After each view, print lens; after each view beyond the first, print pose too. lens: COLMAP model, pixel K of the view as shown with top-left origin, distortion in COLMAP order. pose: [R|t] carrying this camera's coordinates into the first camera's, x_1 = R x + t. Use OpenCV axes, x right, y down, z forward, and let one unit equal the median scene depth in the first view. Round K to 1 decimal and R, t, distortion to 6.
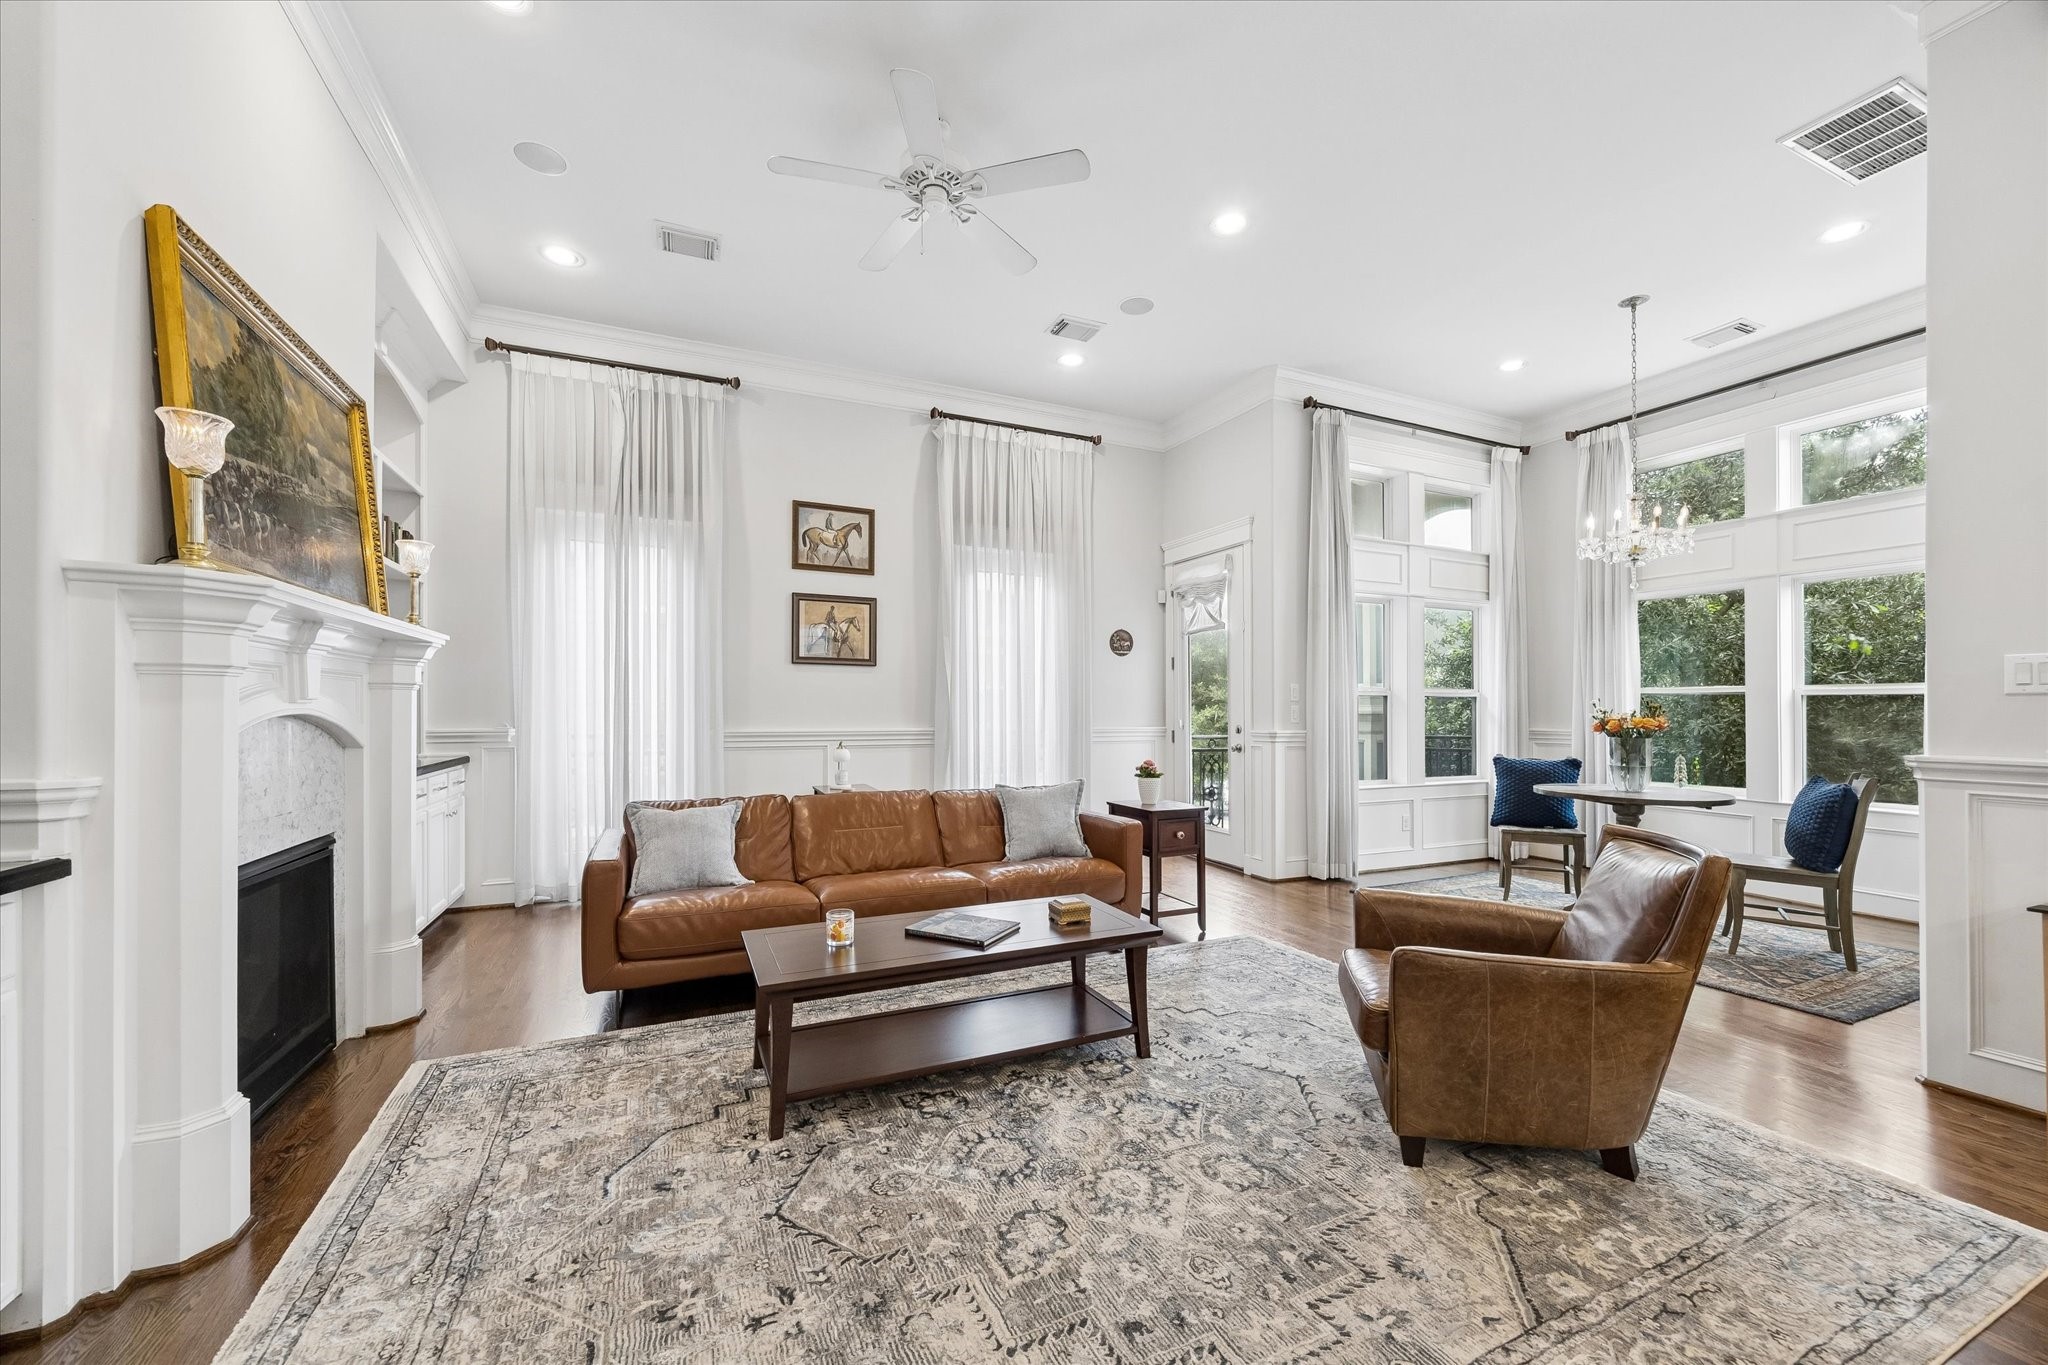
lens RADIAL K [[810.3, 0, 1016.6], [0, 810.3, 703.5], [0, 0, 1]] dist [-0.000723, 0.000757]
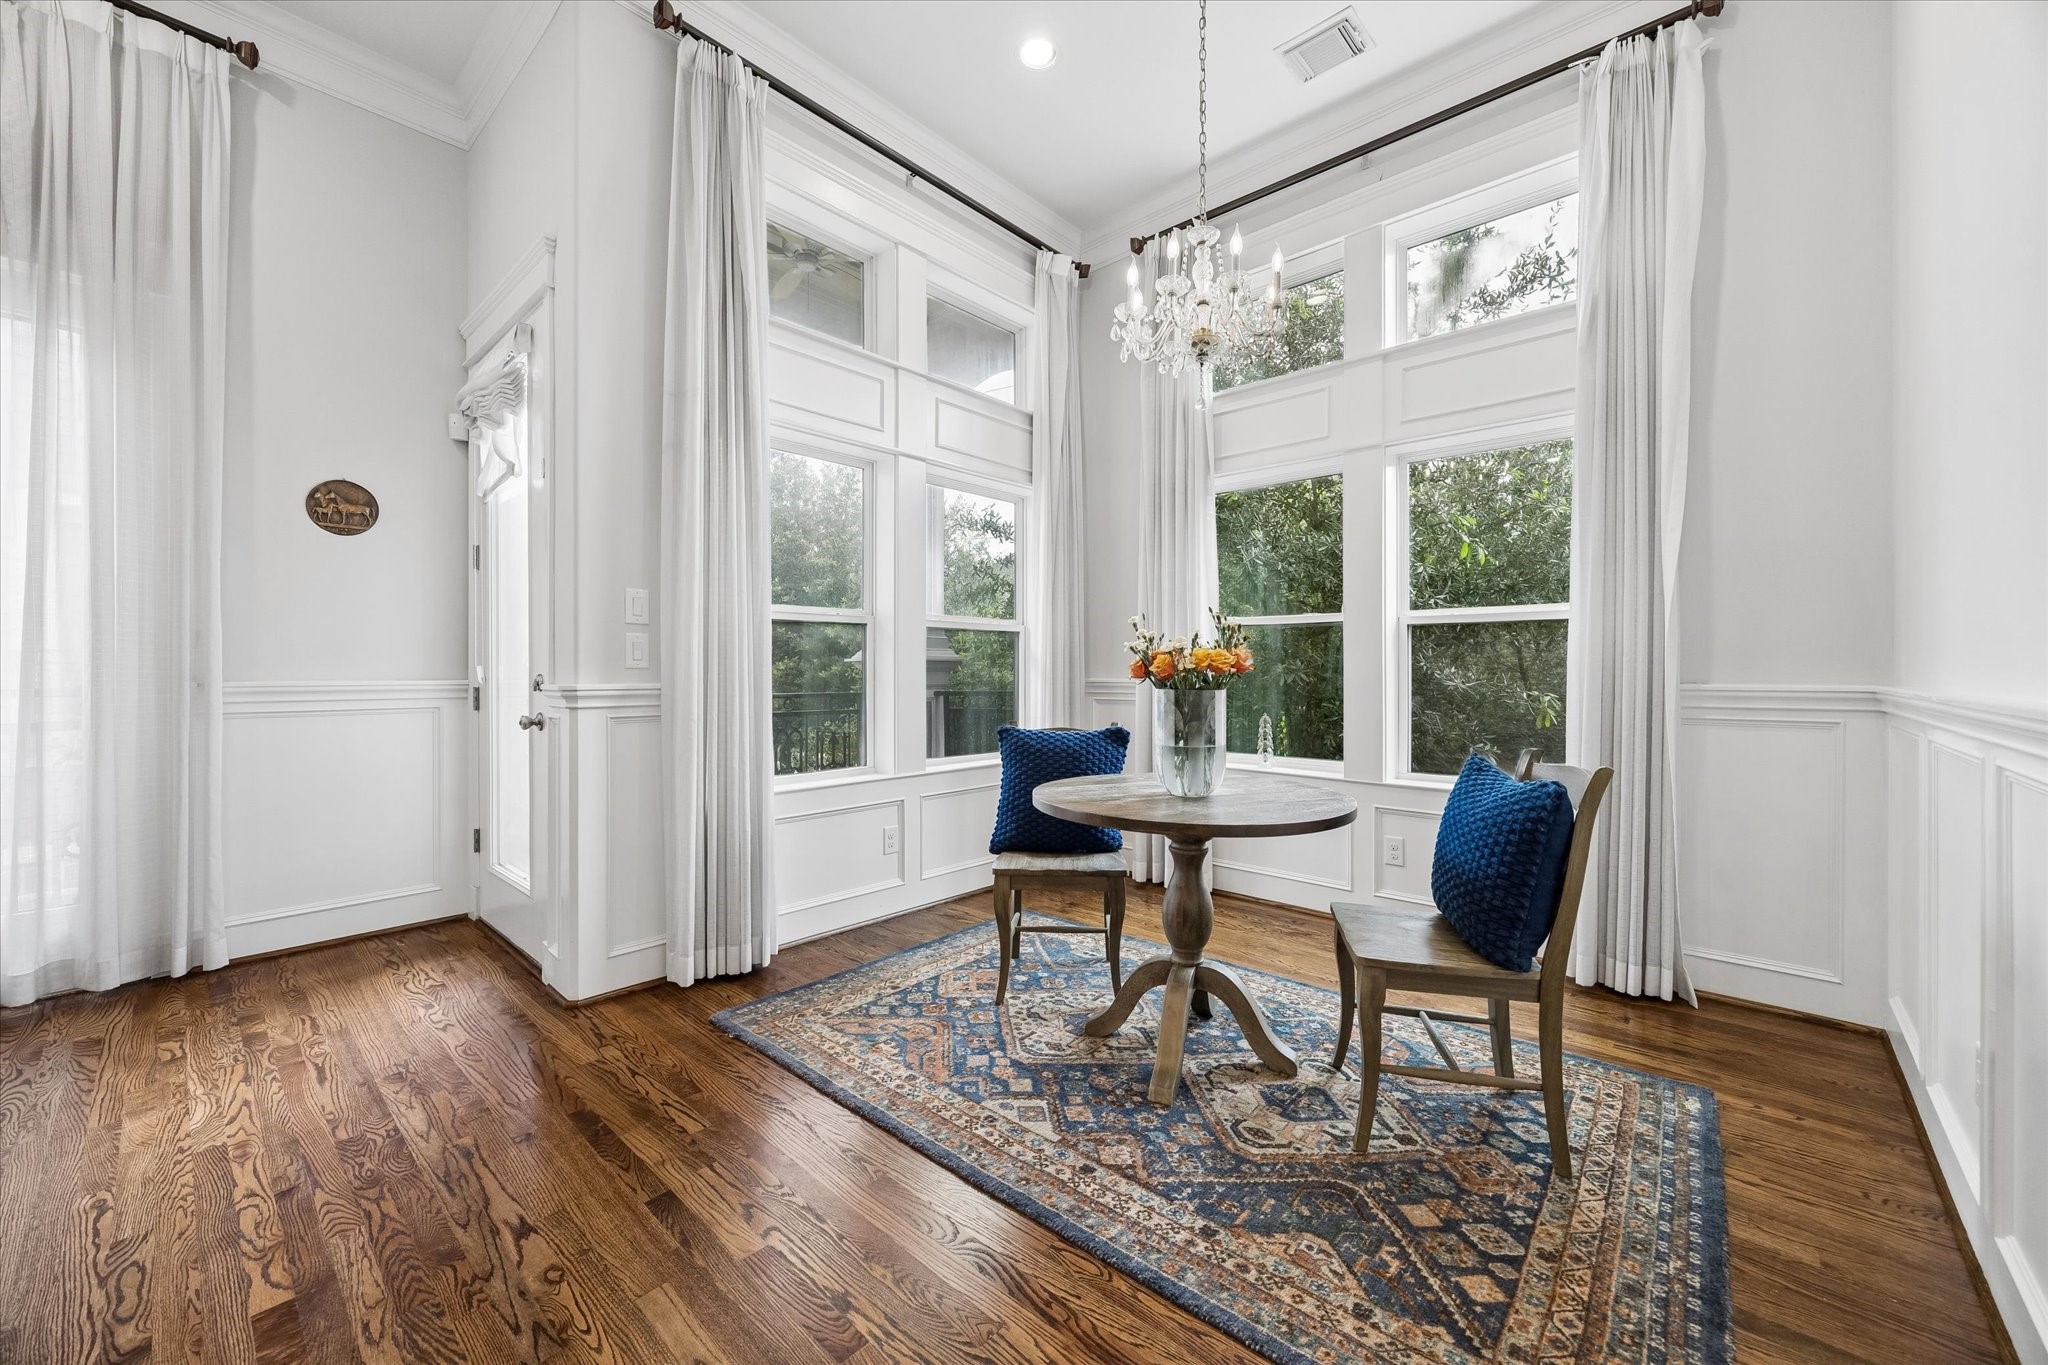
lens RADIAL K [[810.3, 0, 1028.0], [0, 810.3, 671.0], [0, 0, 1]] dist [-0.000723, 0.000757]
pose [[0.916443, -0.003739, 0.400148, 0.365936], [-0.001872, 0.999905, 0.013631, 0.018747], [-0.400161, -0.013241, 0.916349, 0.457705]]
